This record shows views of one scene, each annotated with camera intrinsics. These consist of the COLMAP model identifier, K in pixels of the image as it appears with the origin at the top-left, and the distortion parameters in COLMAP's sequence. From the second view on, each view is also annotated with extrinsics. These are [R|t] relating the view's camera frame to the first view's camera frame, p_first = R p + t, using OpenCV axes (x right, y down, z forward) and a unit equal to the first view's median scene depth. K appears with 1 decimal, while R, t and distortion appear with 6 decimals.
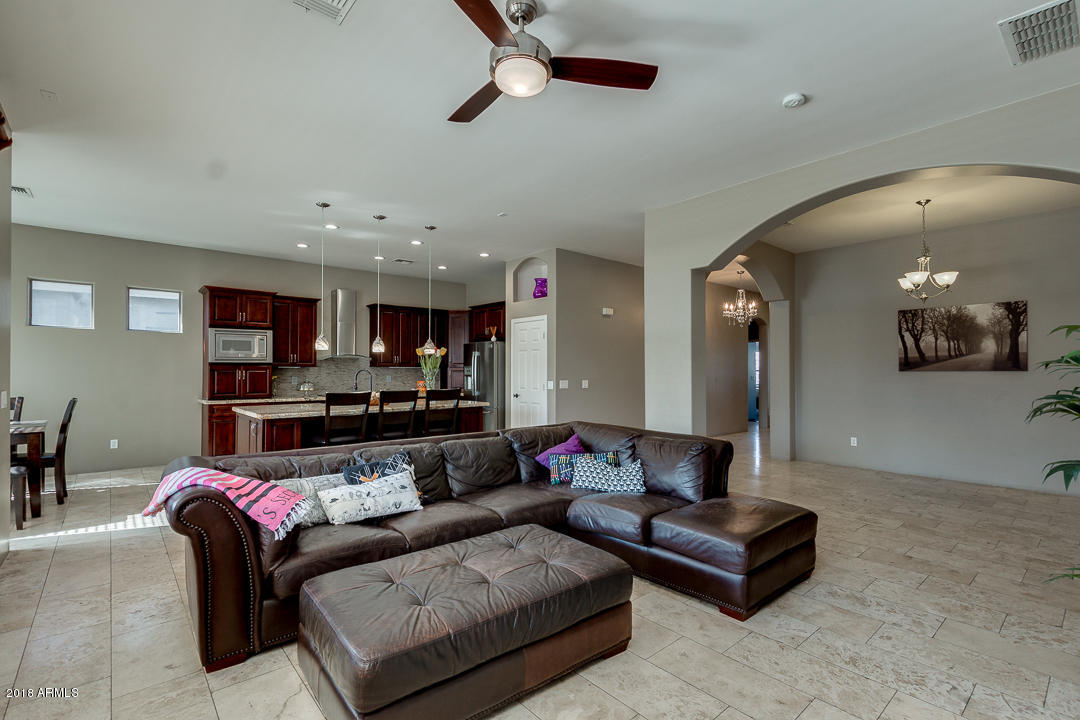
lens RADIAL K [[501.8, 0, 539.8], [0, 501.8, 364.8], [0, 0, 1]] dist [-0.002726, -0.000036]
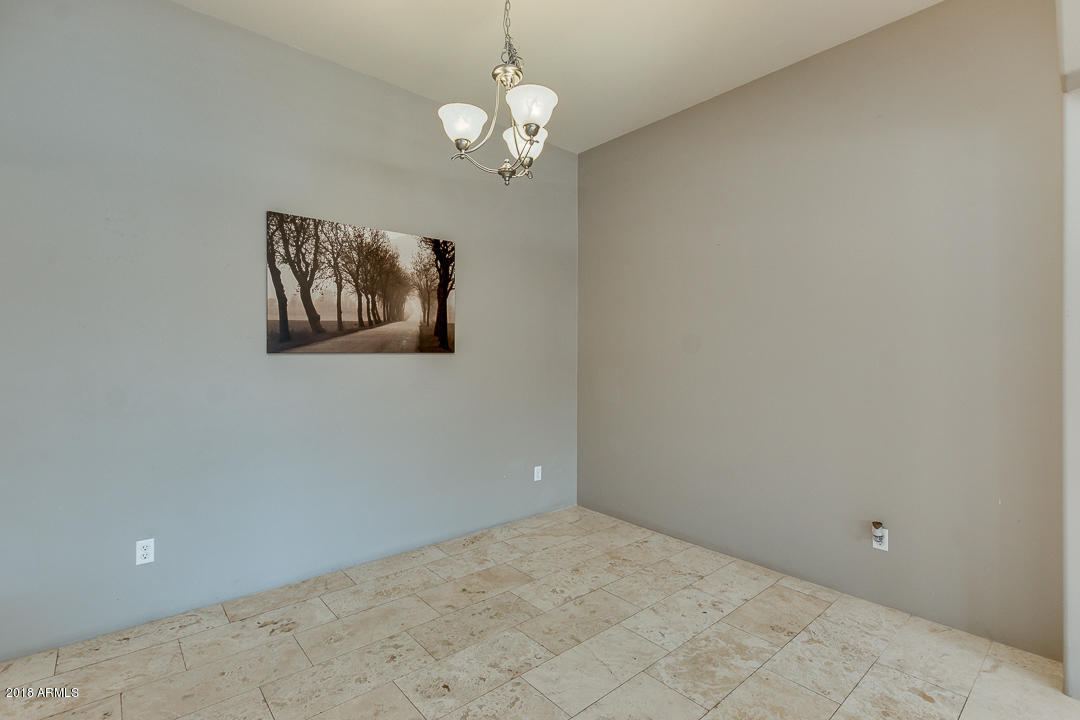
lens RADIAL K [[501.8, 0, 539.6], [0, 501.8, 353.8], [0, 0, 1]] dist [-0.002726, -0.000036]
pose [[-0.004037, 0.002168, 0.999990, 0.307438], [-0.013696, 0.999904, -0.002223, 0.012102], [-0.999898, -0.013705, -0.004007, 0.822141]]
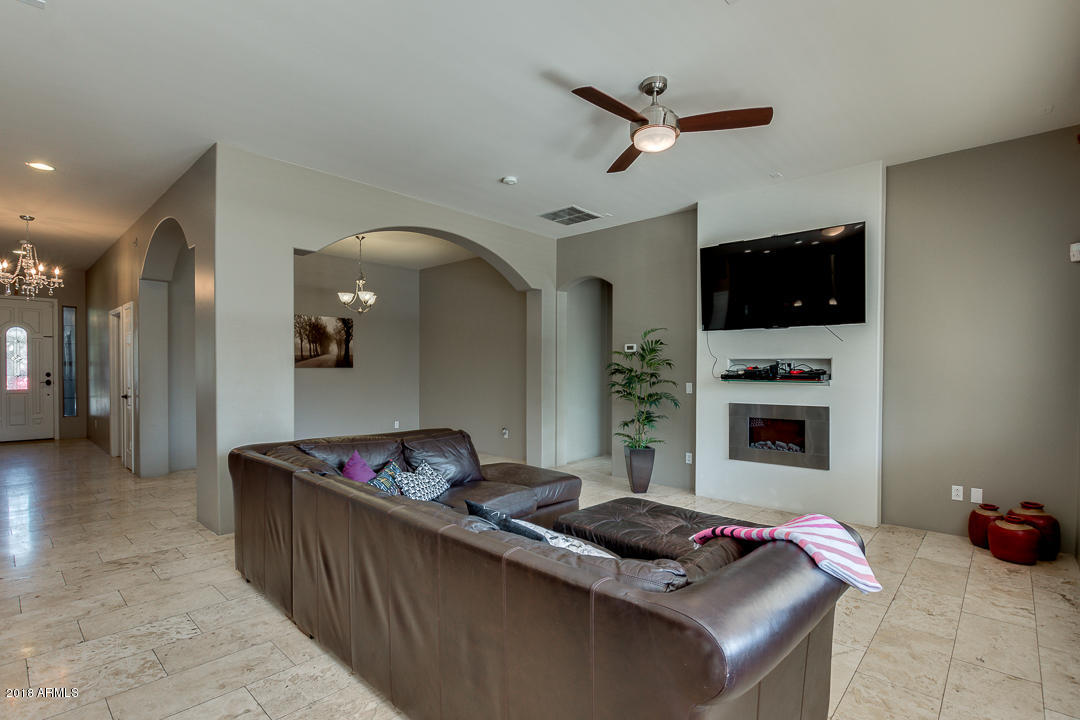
lens RADIAL K [[501.8, 0, 537.8], [0, 501.8, 375.8], [0, 0, 1]] dist [-0.002726, -0.000036]
pose [[-0.116302, -0.018814, 0.993036, -0.481019], [-0.013452, 0.999759, 0.017366, 0.003200], [-0.993123, -0.011338, -0.116527, 0.588282]]
